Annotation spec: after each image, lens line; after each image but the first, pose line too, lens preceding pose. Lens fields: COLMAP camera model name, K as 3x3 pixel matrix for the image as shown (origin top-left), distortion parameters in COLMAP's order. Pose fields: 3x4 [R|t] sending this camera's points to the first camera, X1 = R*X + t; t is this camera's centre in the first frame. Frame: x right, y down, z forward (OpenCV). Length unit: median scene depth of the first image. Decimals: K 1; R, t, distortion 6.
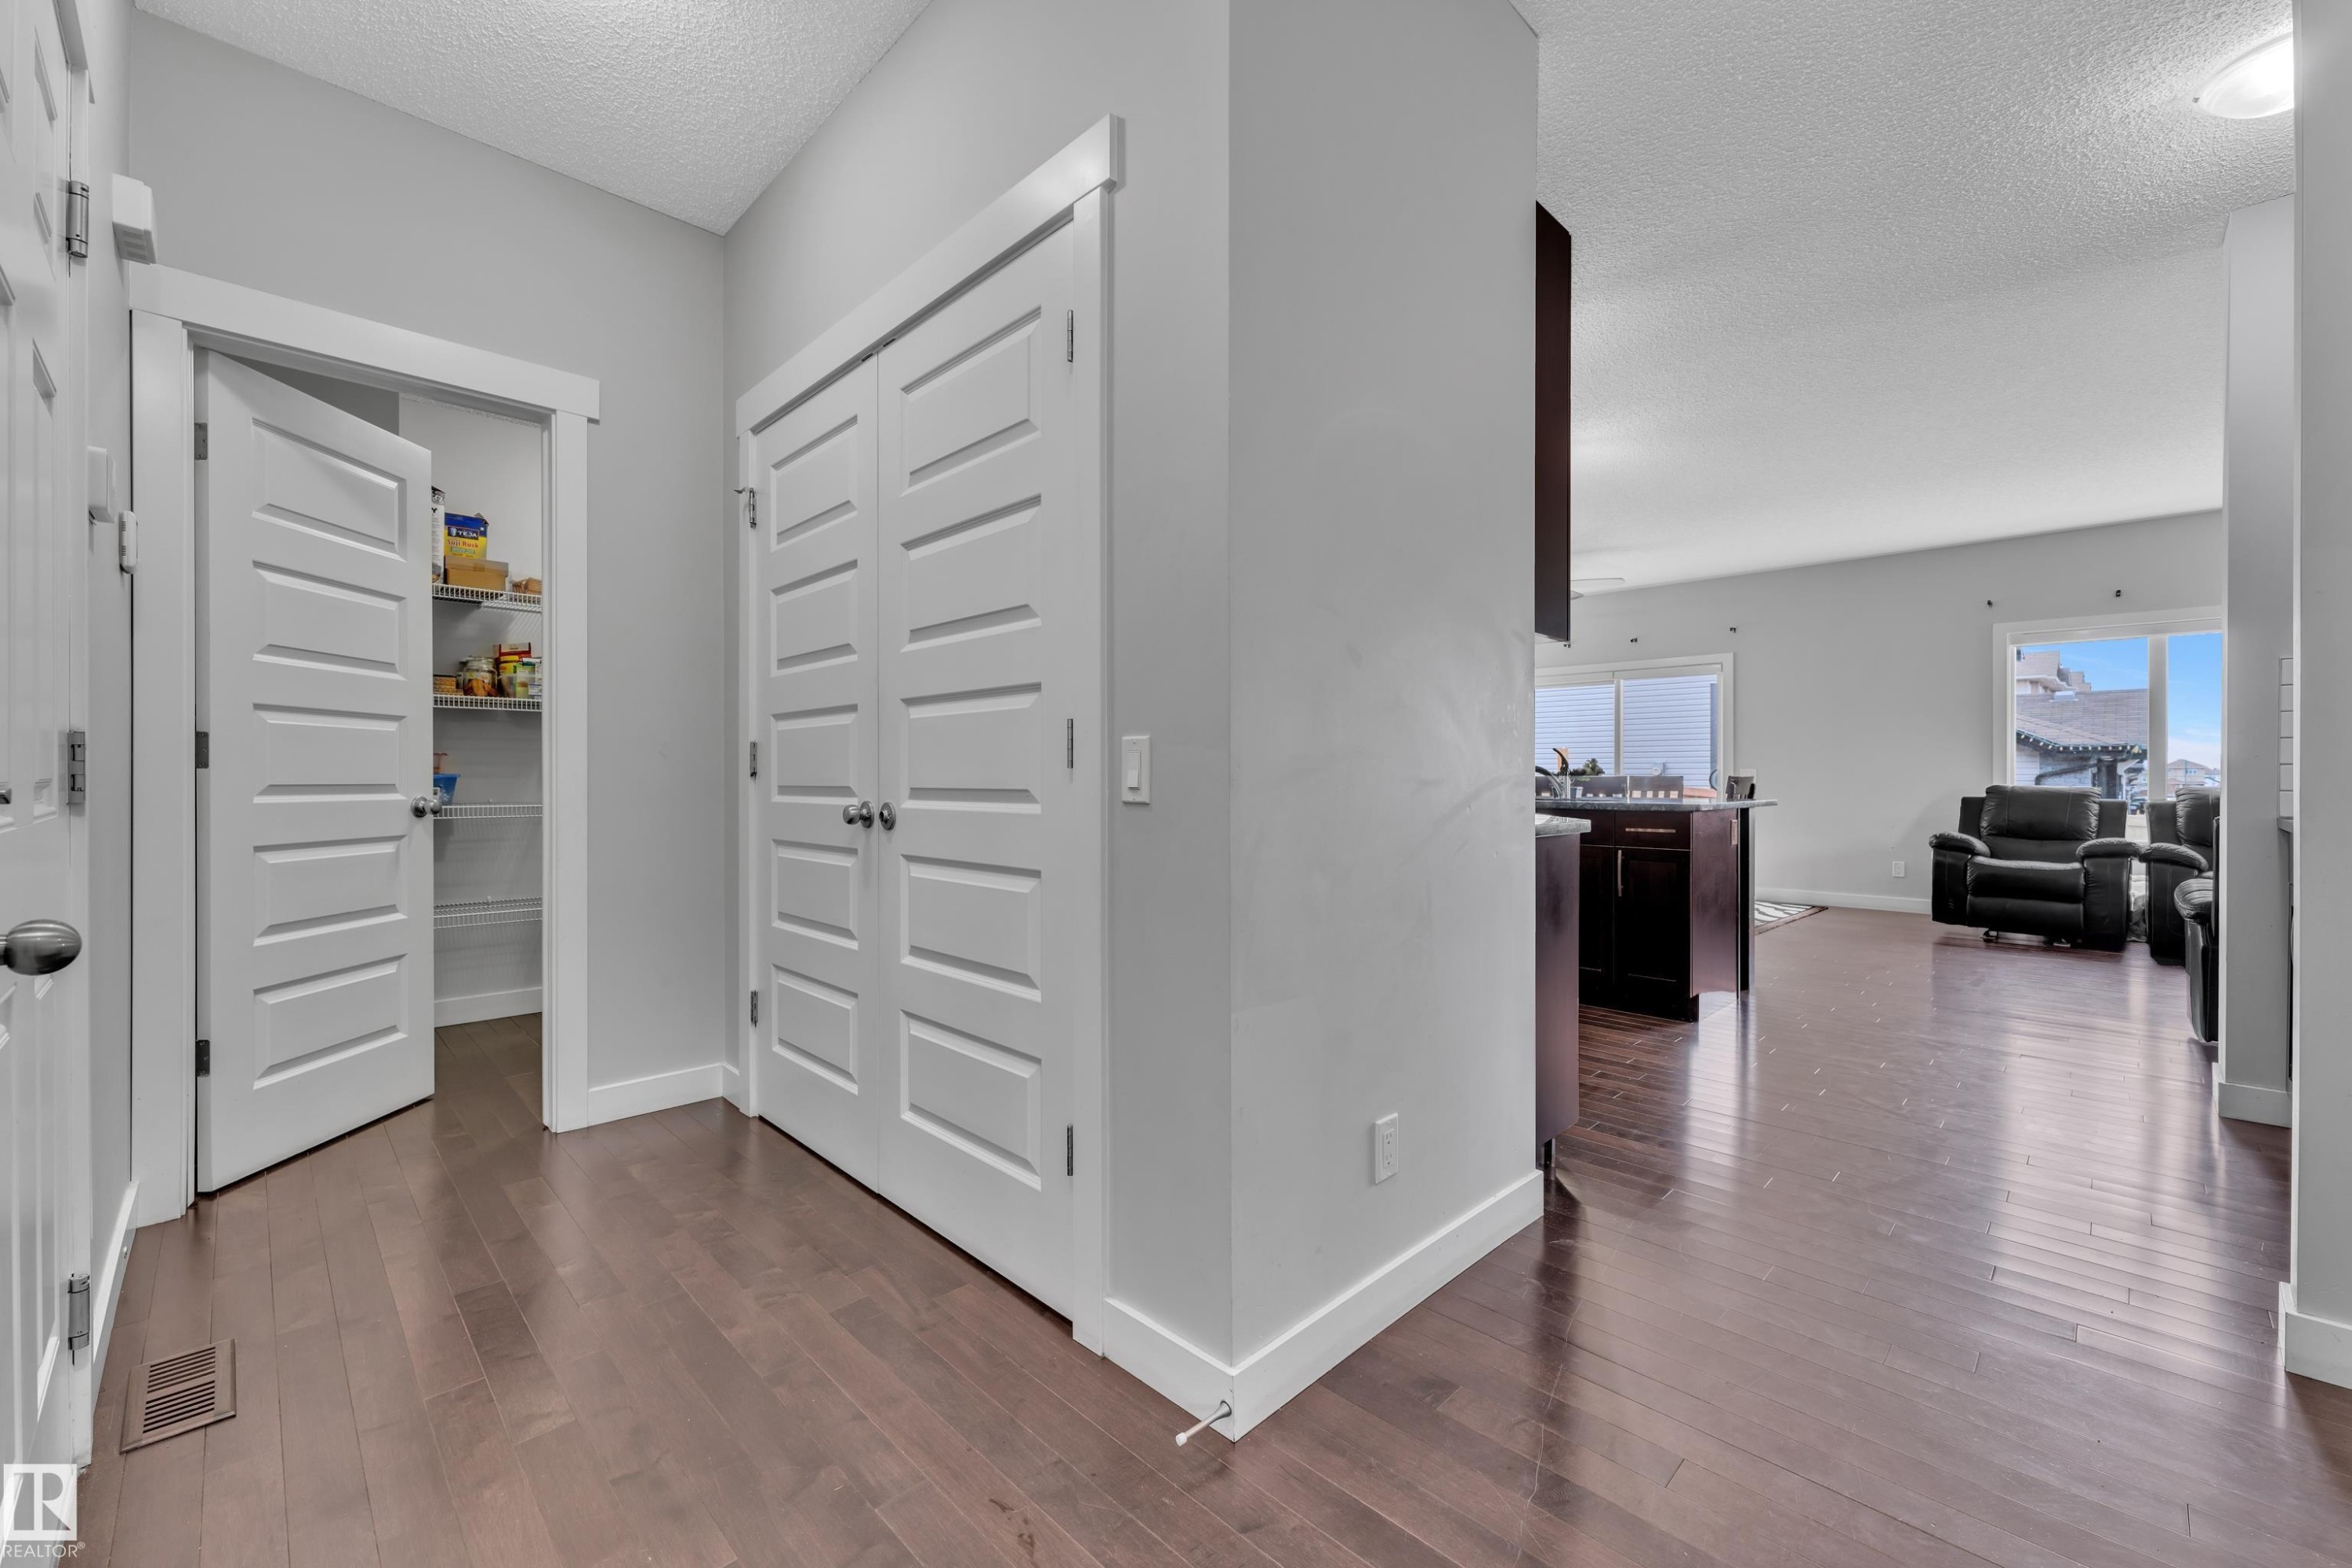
lens RADIAL K [[945.5, 0, 1172.5], [0, 945.5, 777.9], [0, 0, 1]] dist [-0.000199, 0.000103]
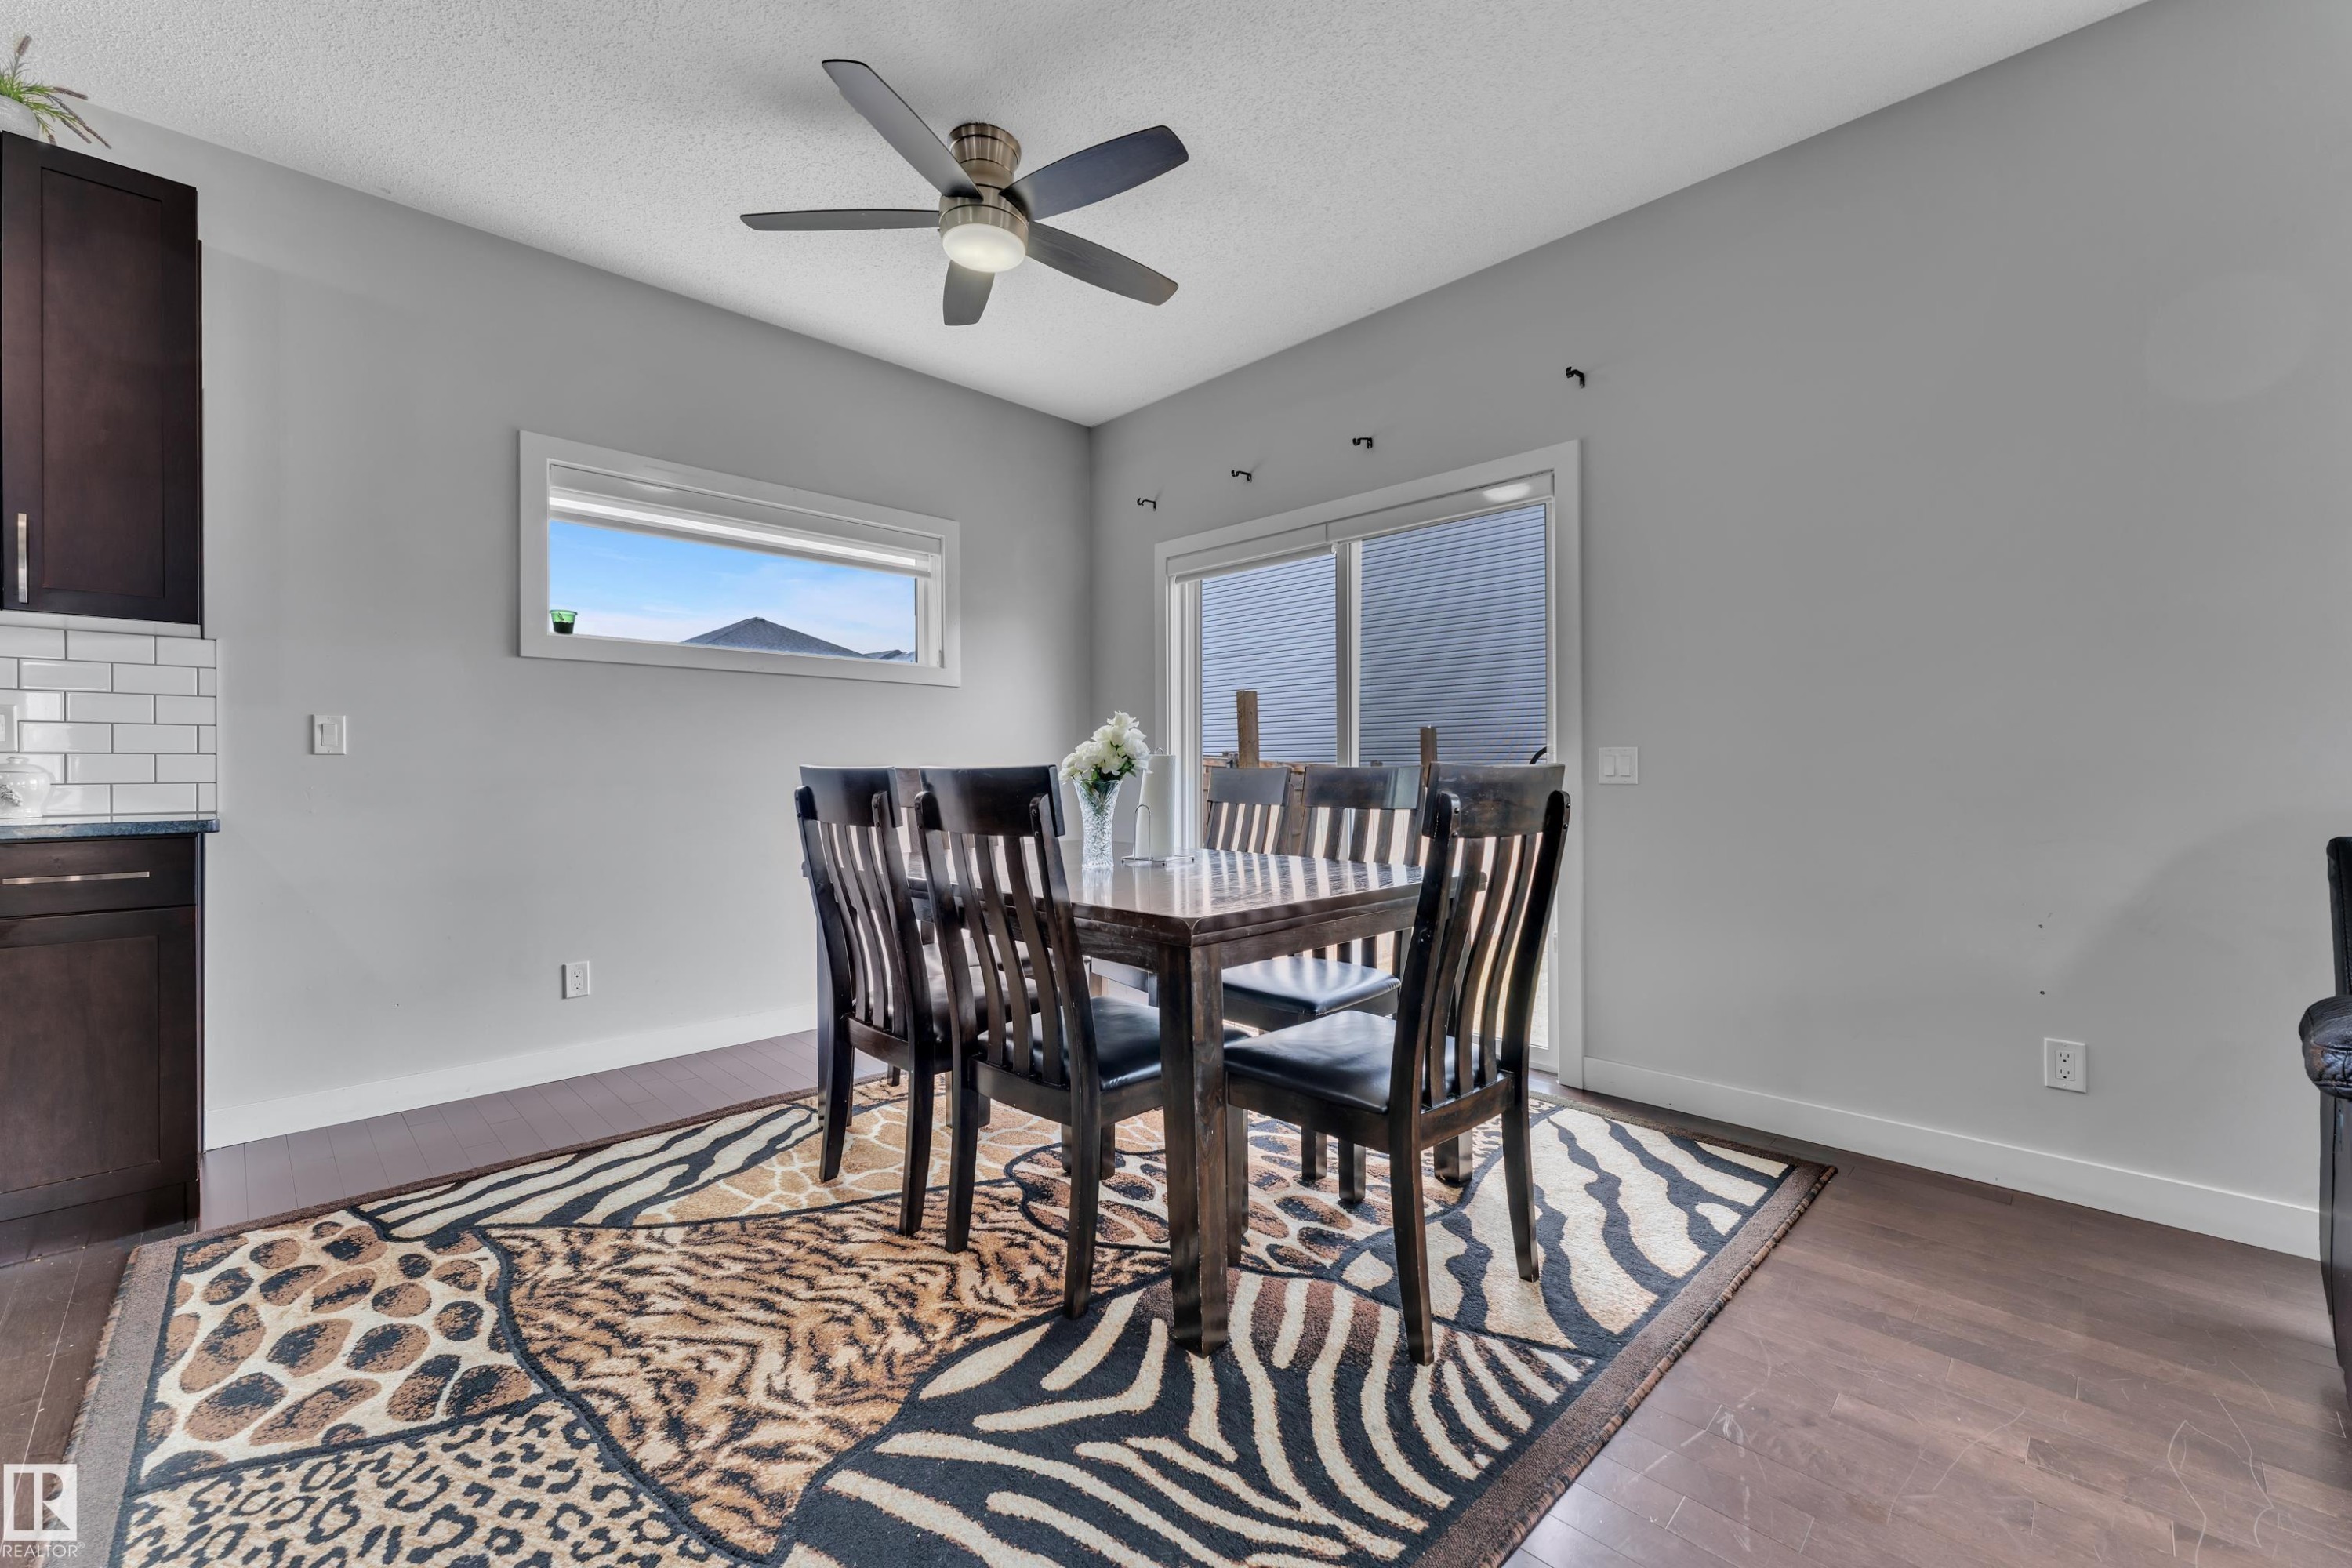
lens RADIAL K [[945.5, 0, 1170.9], [0, 945.5, 768.9], [0, 0, 1]] dist [-0.000199, 0.000103]
pose [[0.999965, -0.005755, 0.006068, 0.542858], [0.005783, 0.999973, -0.004570, -0.000123], [-0.006041, 0.004605, 0.999971, 0.792213]]
